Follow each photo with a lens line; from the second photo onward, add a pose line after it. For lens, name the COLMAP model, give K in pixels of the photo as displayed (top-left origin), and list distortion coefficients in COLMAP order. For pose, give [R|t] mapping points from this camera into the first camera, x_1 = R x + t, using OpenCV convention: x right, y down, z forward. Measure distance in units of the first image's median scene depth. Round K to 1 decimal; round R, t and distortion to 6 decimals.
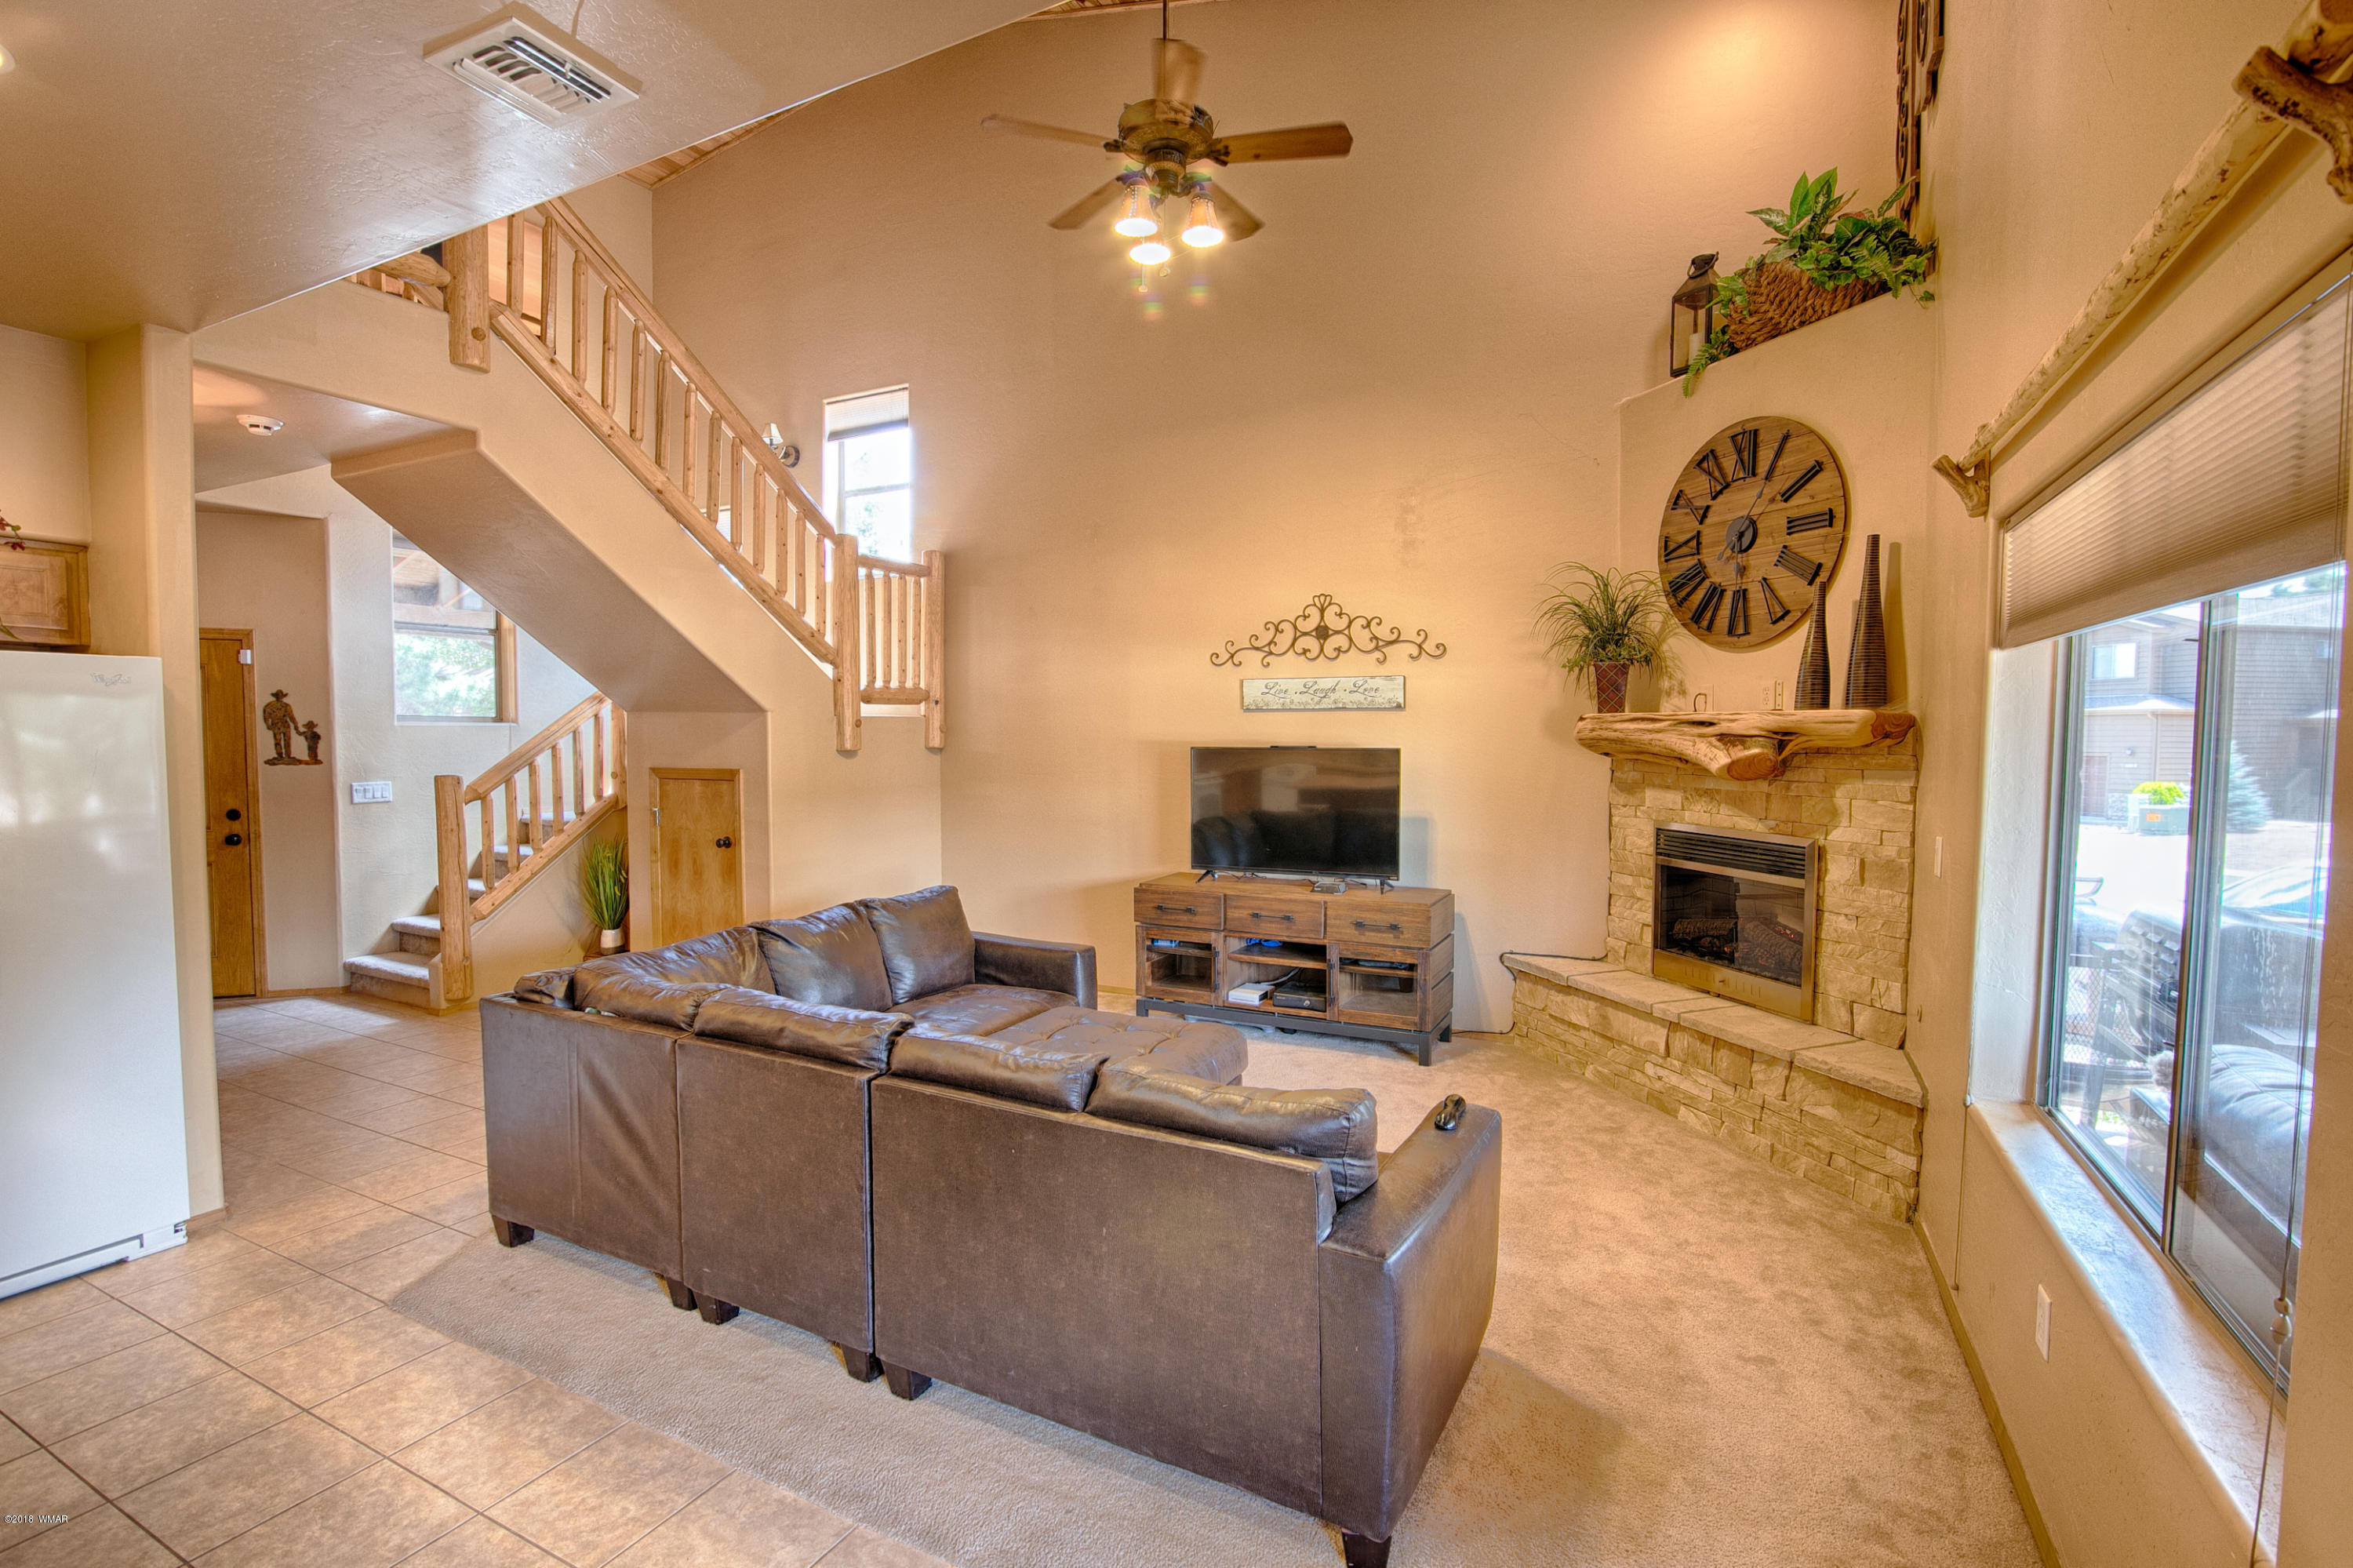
lens RADIAL K [[1077.9, 0, 1176.0], [0, 1077.9, 788.9], [0, 0, 1]] dist [-0.019960, 0.001325]
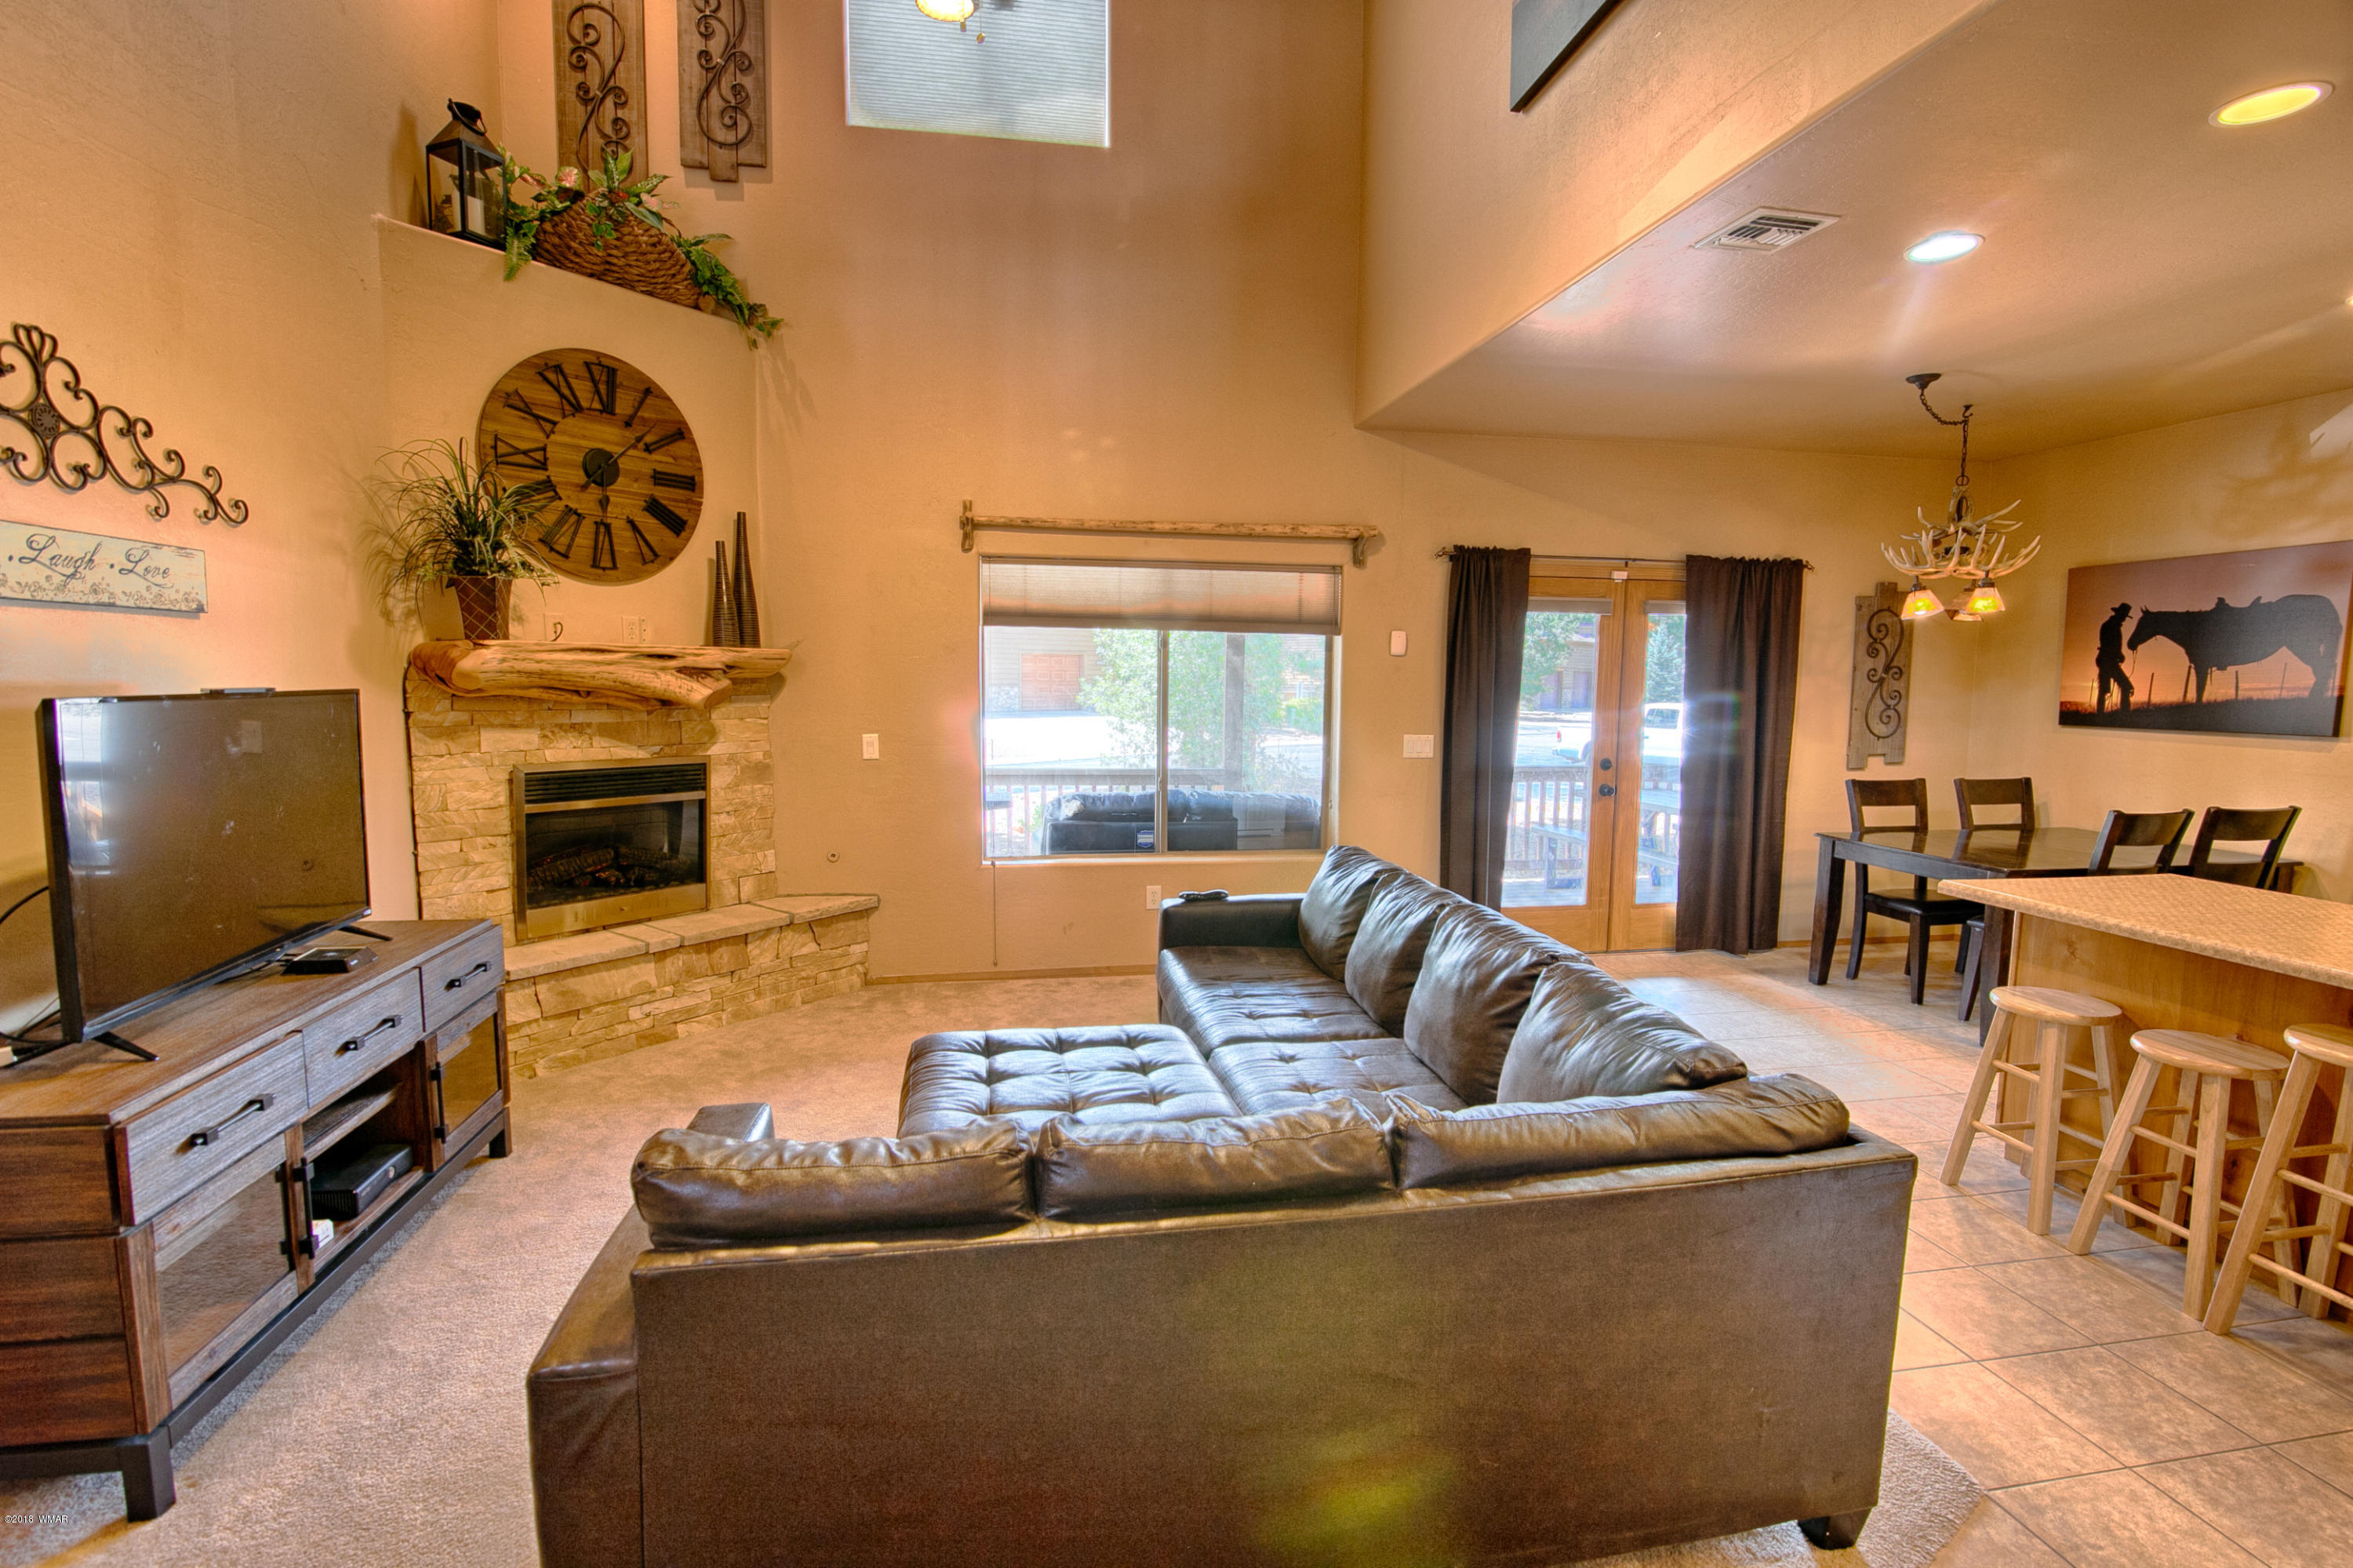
lens RADIAL K [[1077.9, 0, 1181.4], [0, 1077.9, 784.2], [0, 0, 1]] dist [-0.019960, 0.001325]
pose [[-0.606759, -0.088425, 0.789952, -0.535025], [0.029069, 0.990660, 0.133219, -0.051981], [-0.794354, 0.103795, -0.598521, 1.028441]]
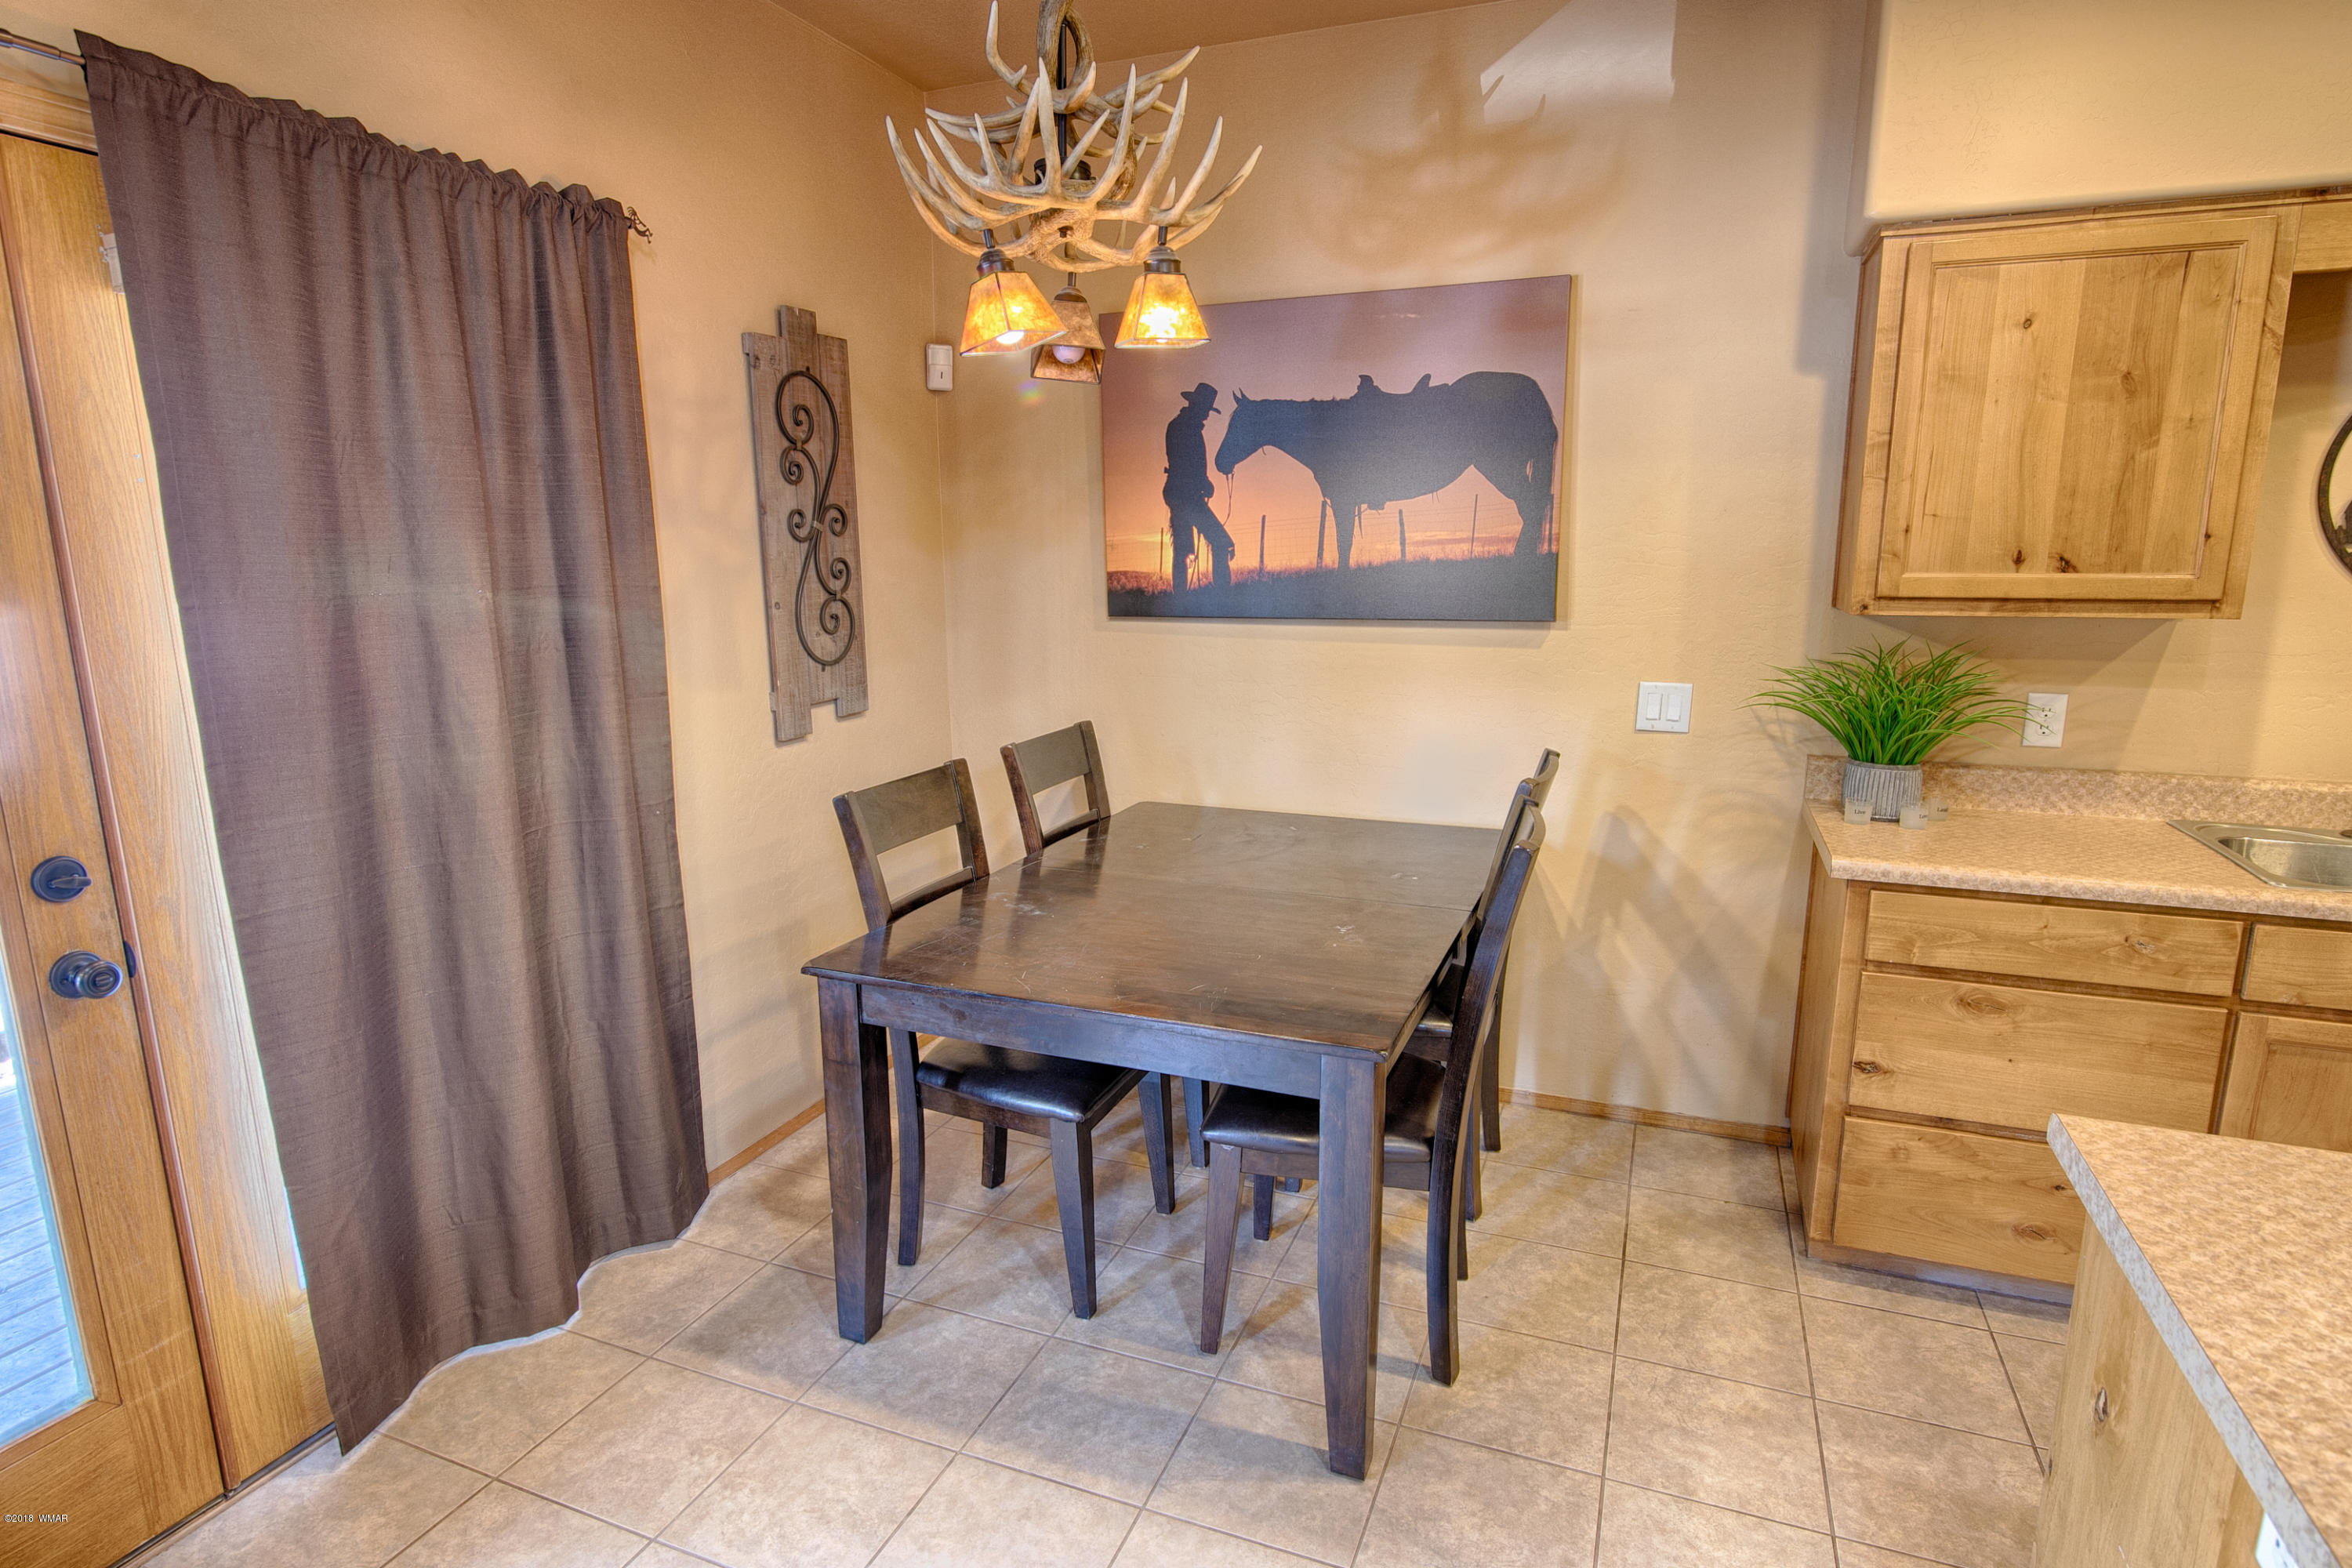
lens RADIAL K [[1248.3, 0, 1173.0], [0, 1248.3, 790.4], [0, 0, 1]] dist [-0.015668, 0.000613]
pose [[-0.995641, 0.019468, -0.091211, -0.171867], [-0.003301, 0.970004, 0.243067, -0.013583], [0.093207, 0.242308, -0.965712, 0.320505]]
